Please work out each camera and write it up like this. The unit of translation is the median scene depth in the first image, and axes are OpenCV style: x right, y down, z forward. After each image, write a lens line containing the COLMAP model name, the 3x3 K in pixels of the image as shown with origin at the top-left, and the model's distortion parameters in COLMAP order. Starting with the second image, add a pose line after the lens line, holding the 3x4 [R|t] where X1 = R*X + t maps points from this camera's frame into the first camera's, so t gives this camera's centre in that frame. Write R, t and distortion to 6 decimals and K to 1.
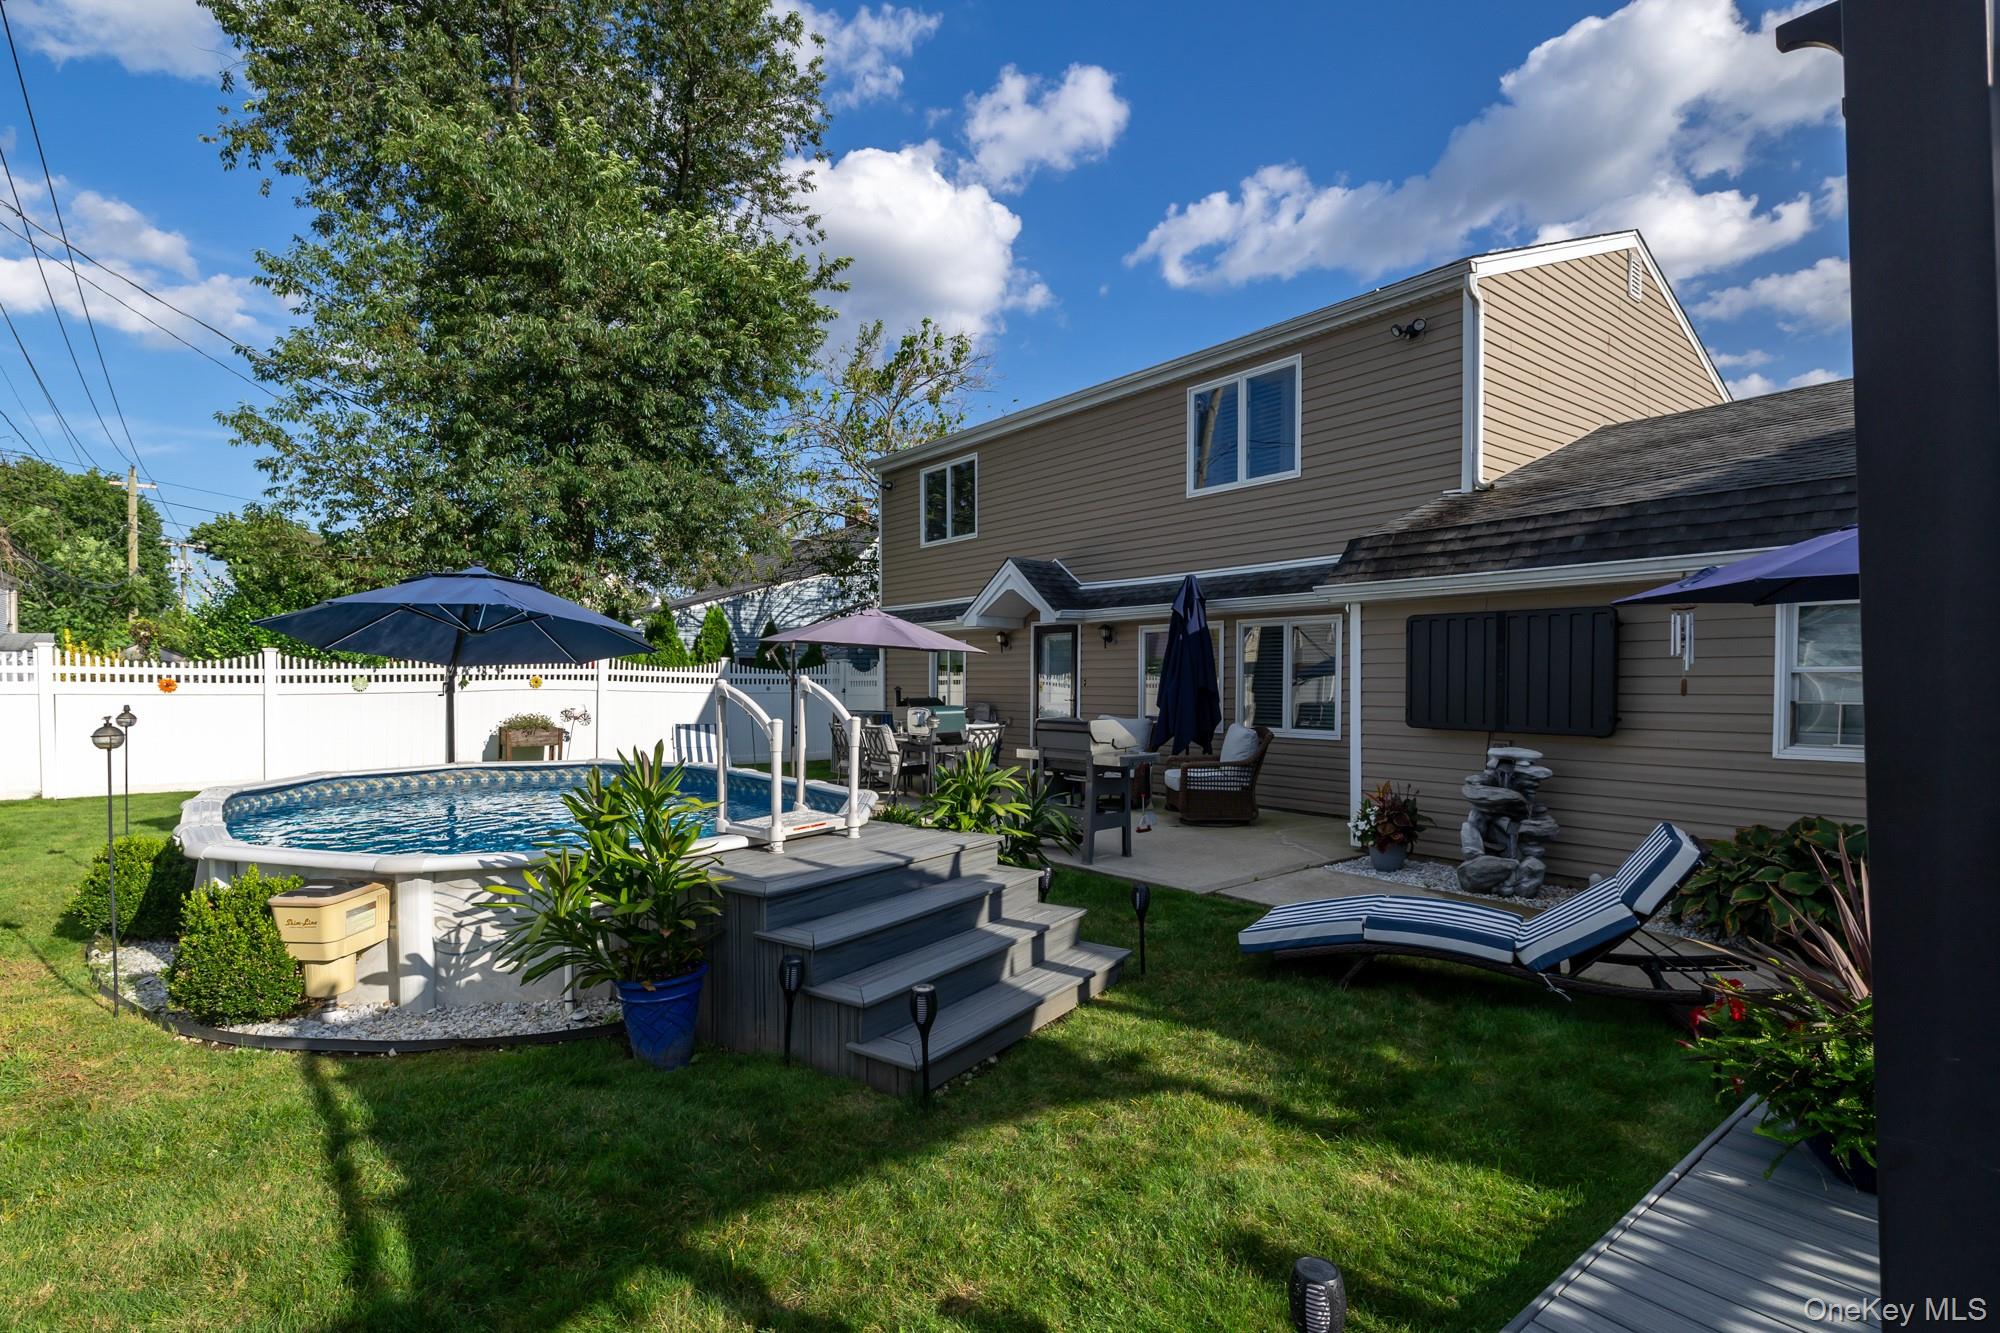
lens RADIAL K [[988.6, 0, 957.9], [0, 988.6, 695.1], [0, 0, 1]] dist [0.007038, -0.000569]
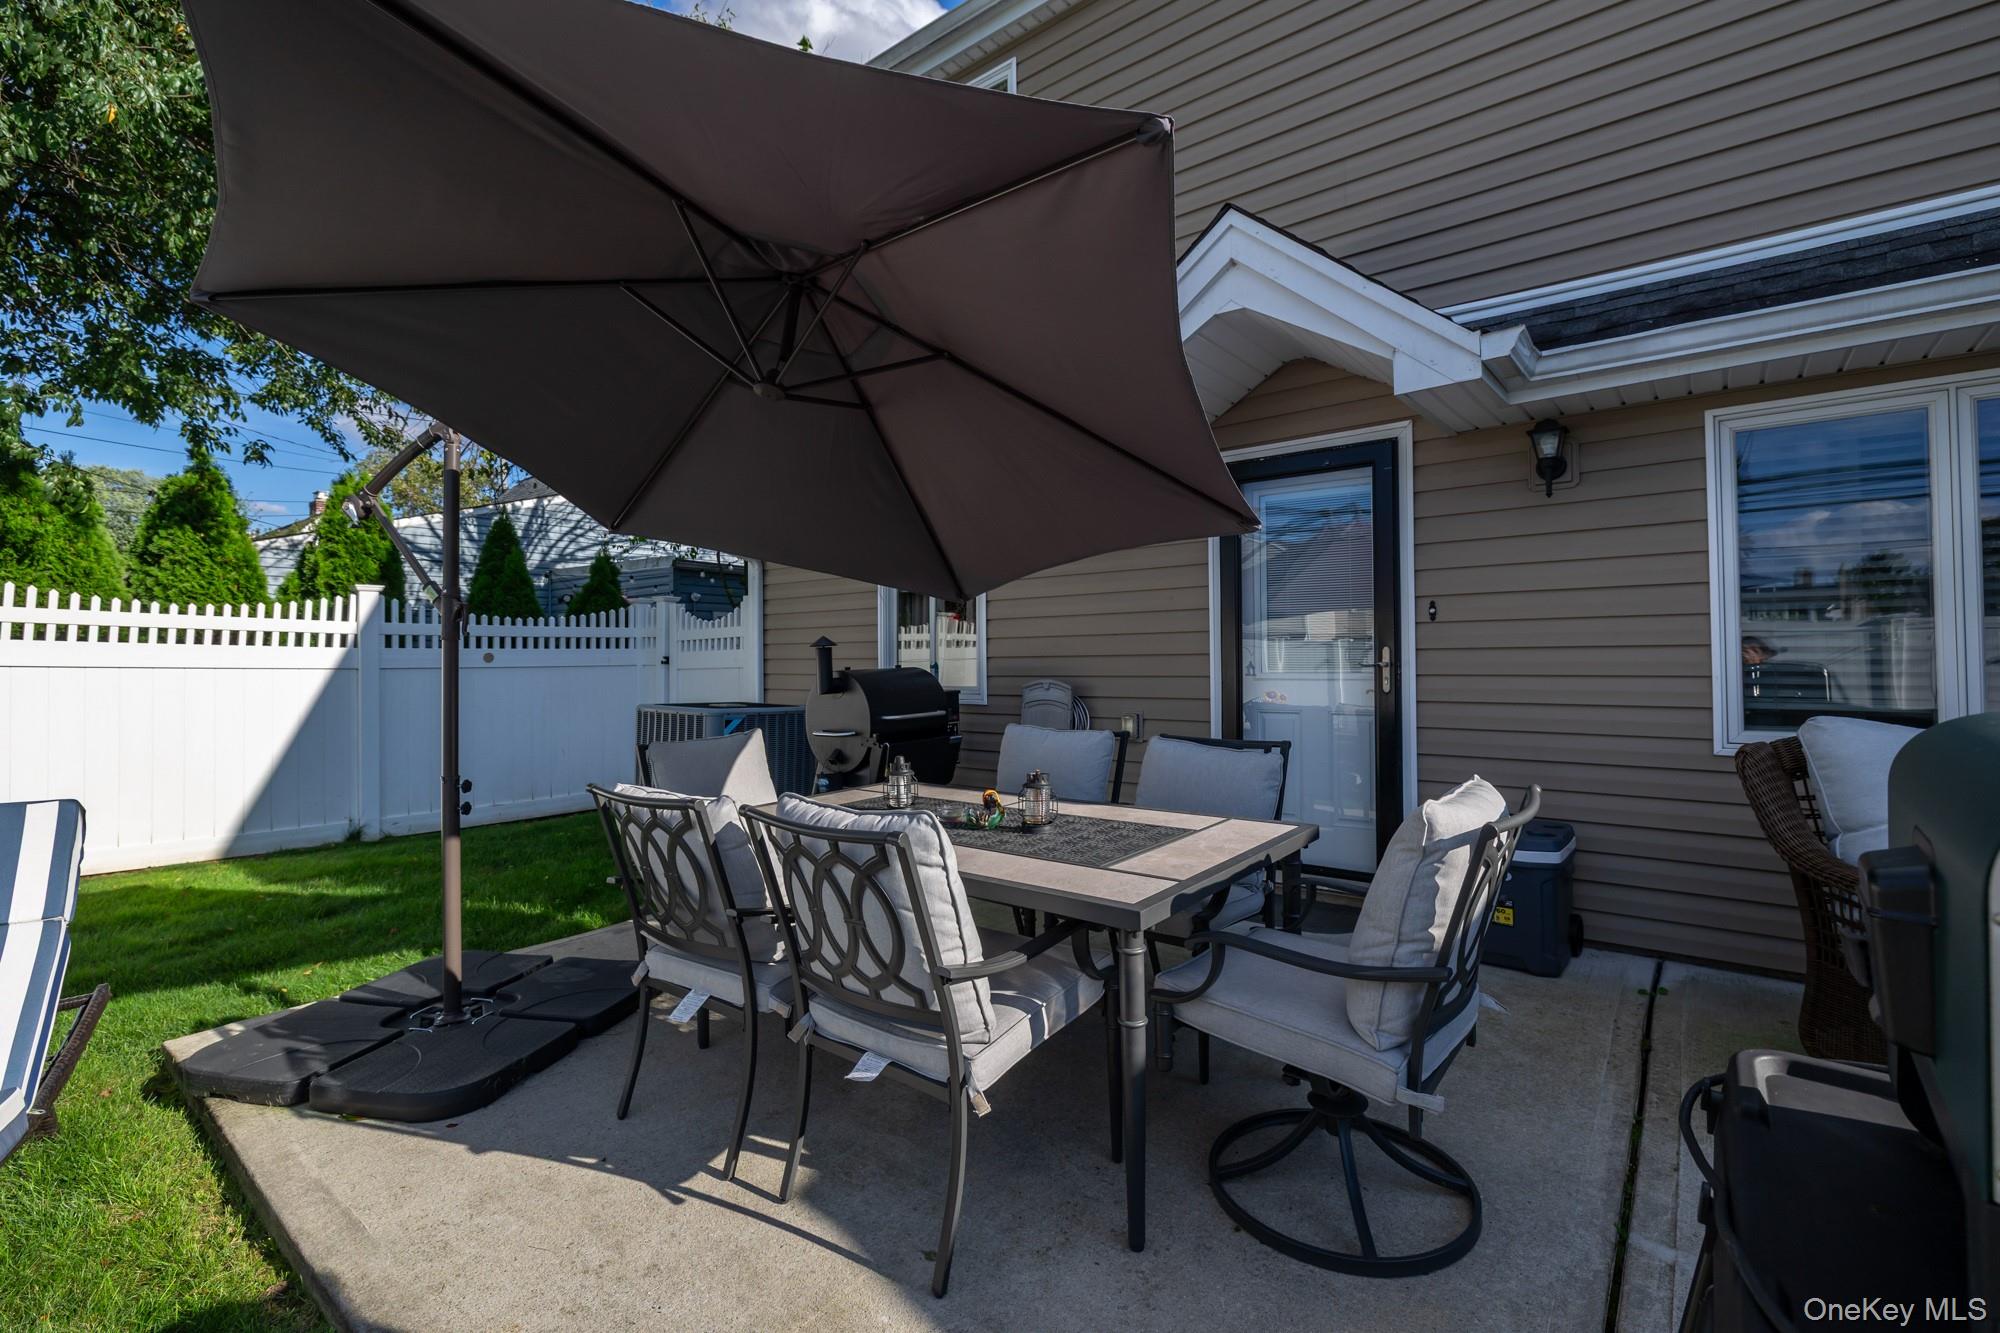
lens RADIAL K [[897.4, 0, 999.1], [0, 897.4, 655.1], [0, 0, 1]] dist [-0.003935, 0.000087]
pose [[0.971487, -0.013180, 0.236728, -0.131647], [0.017904, 0.999681, -0.017820, 0.007867], [-0.236417, 0.021550, 0.971413, 1.149395]]
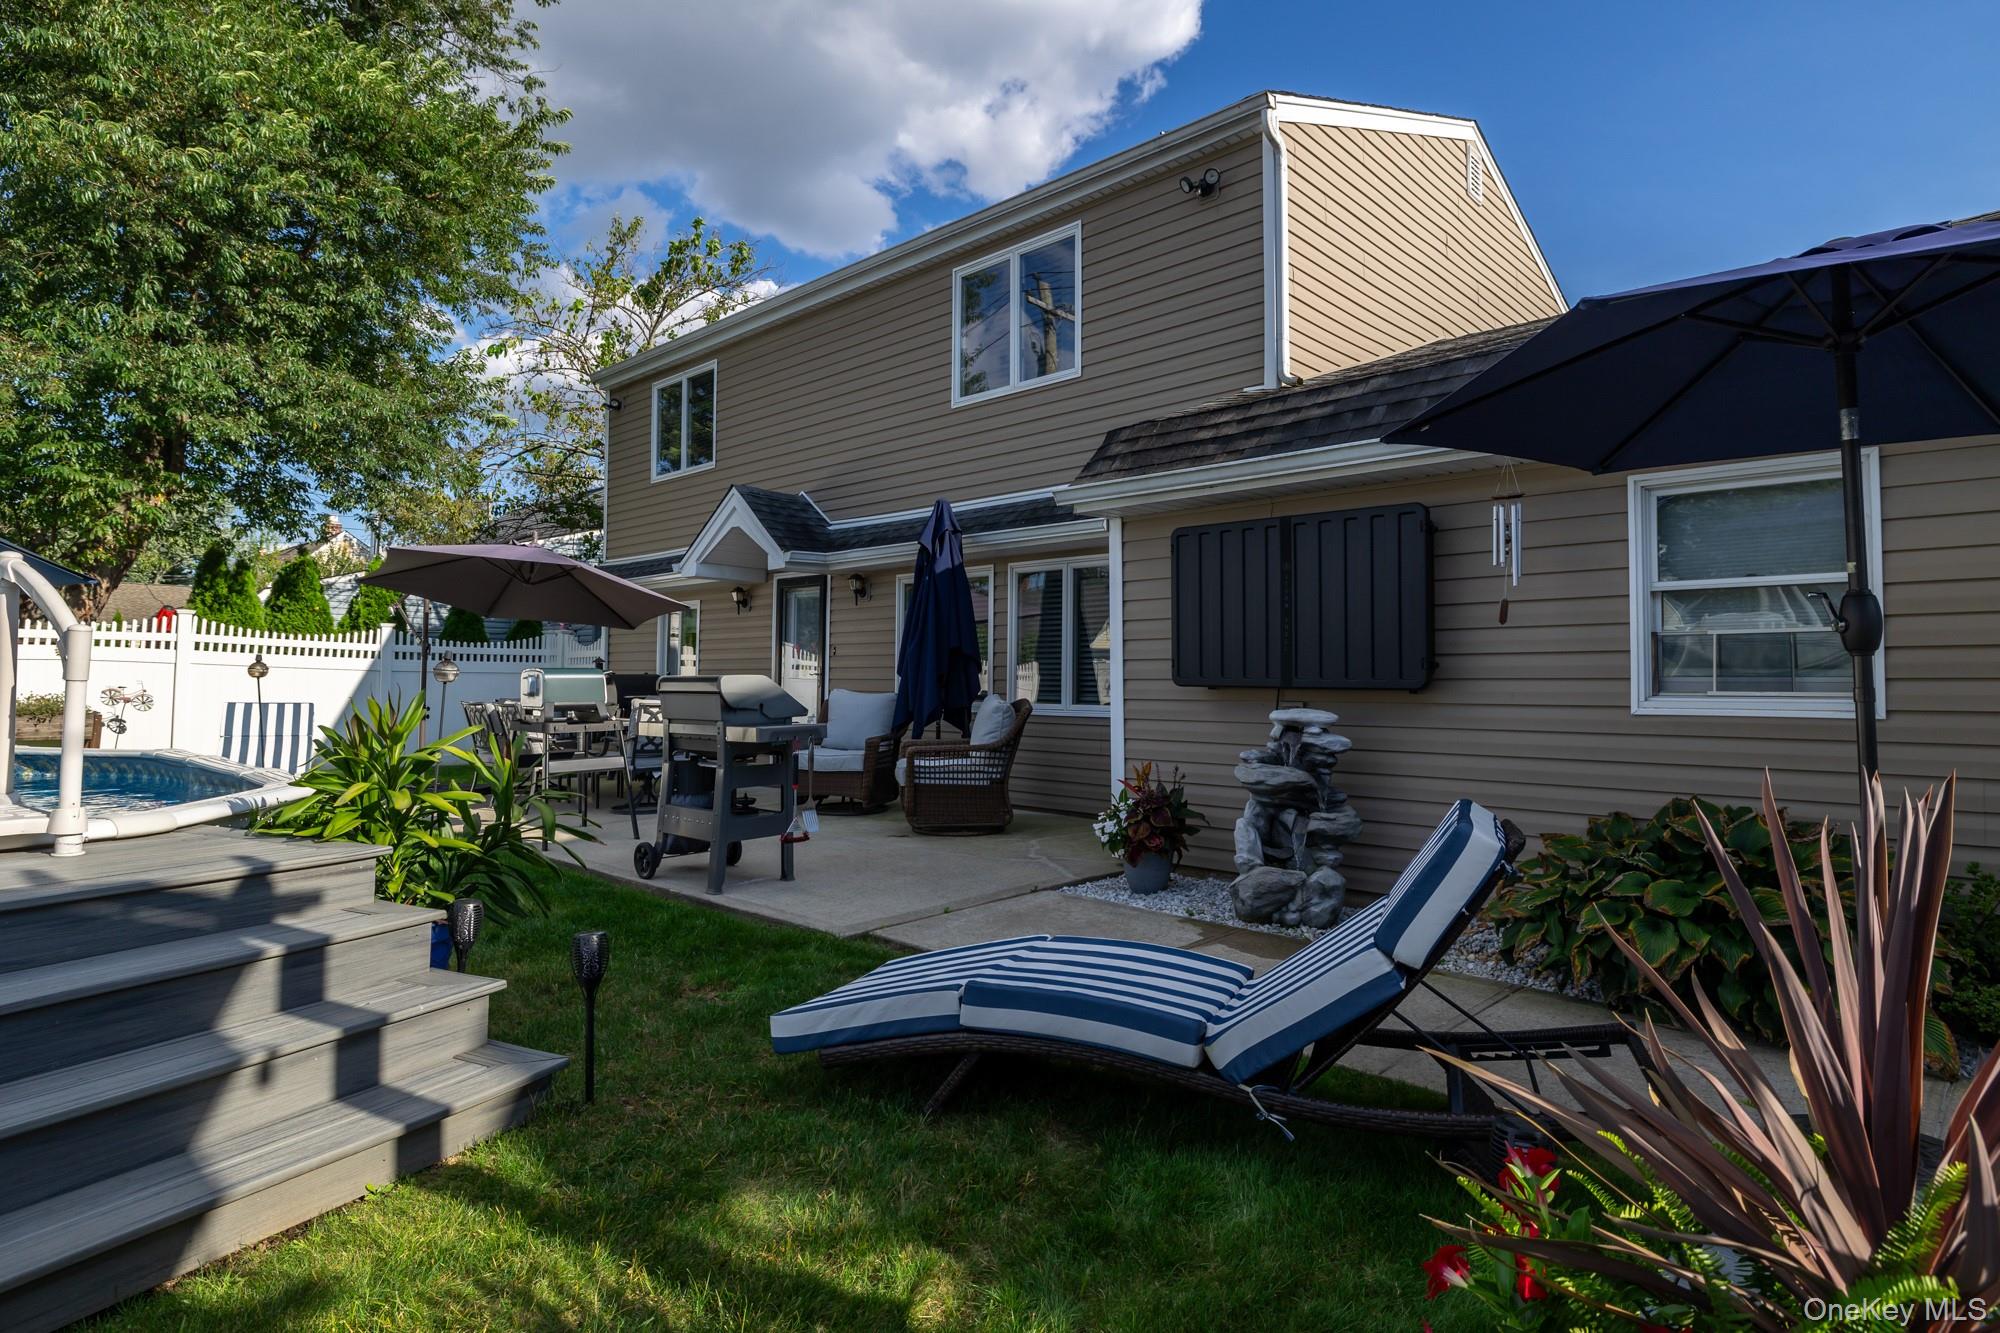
lens RADIAL K [[1090.6, 0, 1005.3], [0, 1090.6, 633.1], [0, 0, 1]] dist [-0.003263, 0.002587]
pose [[0.987269, 0.013210, 0.158507, 0.194307], [-0.003186, 0.997987, -0.063331, 0.041067], [-0.159025, 0.062020, 0.985325, 0.229769]]
